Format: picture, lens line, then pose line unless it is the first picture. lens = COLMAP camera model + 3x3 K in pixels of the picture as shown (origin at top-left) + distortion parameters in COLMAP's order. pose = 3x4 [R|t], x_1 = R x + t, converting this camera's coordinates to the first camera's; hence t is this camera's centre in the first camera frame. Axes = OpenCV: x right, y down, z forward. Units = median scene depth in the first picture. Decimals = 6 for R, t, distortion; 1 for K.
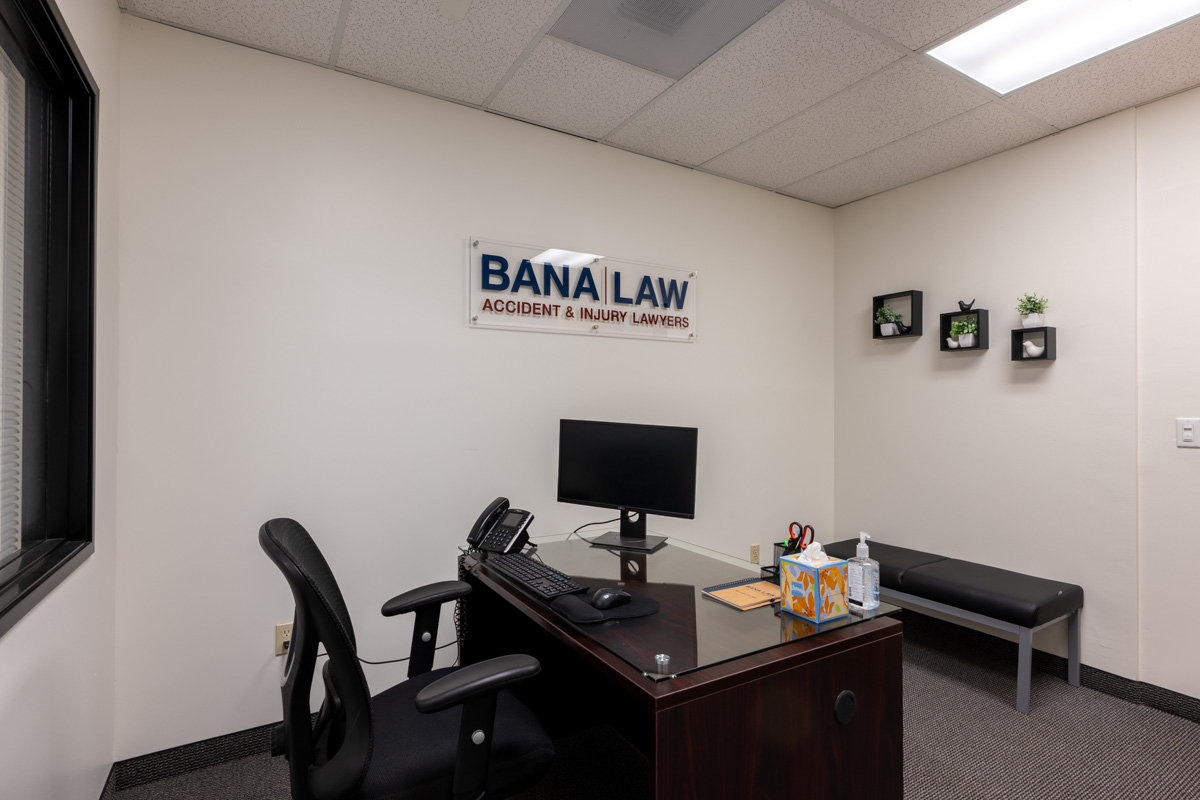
lens RADIAL K [[583.3, 0, 600.1], [0, 583.3, 397.3], [0, 0, 1]] dist [-0.015639, 0.001198]
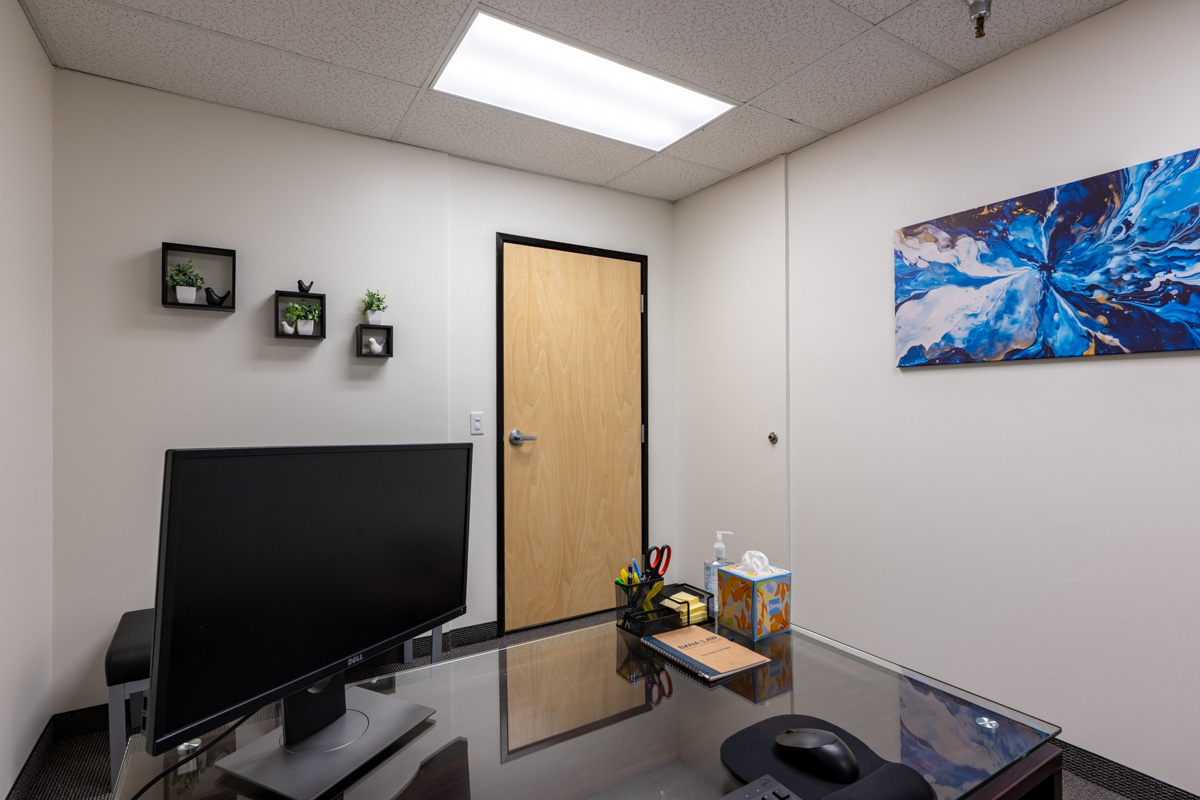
lens RADIAL K [[583.3, 0, 607.2], [0, 583.3, 401.3], [0, 0, 1]] dist [-0.015639, 0.001198]
pose [[-0.033119, 0.001780, 0.999450, -0.255380], [-0.009002, 0.999957, -0.002080, 0.009583], [-0.999411, -0.009066, -0.033102, 0.605692]]
